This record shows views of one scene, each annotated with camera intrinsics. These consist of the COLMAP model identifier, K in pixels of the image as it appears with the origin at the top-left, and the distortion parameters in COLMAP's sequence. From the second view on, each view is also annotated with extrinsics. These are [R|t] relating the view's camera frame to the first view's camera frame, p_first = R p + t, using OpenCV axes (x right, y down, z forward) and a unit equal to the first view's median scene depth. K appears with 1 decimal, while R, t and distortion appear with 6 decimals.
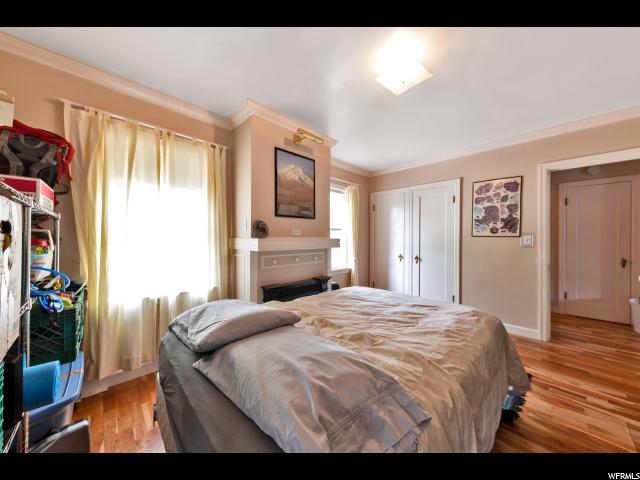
lens RADIAL K [[225.2, 0, 320.1], [0, 225.2, 239.8], [0, 0, 1]] dist [0.001279, -0.000030]
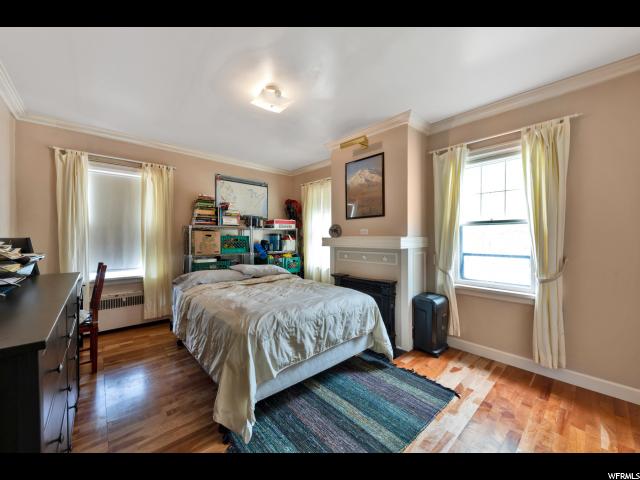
lens RADIAL K [[253.6, 0, 320.3], [0, 253.6, 236.5], [0, 0, 1]] dist [0.000049, 0.000003]
pose [[-0.042328, 0.000767, -0.999103, 1.080531], [0.001259, 0.999999, 0.000714, -0.010832], [0.999103, -0.001228, -0.042329, 0.825371]]
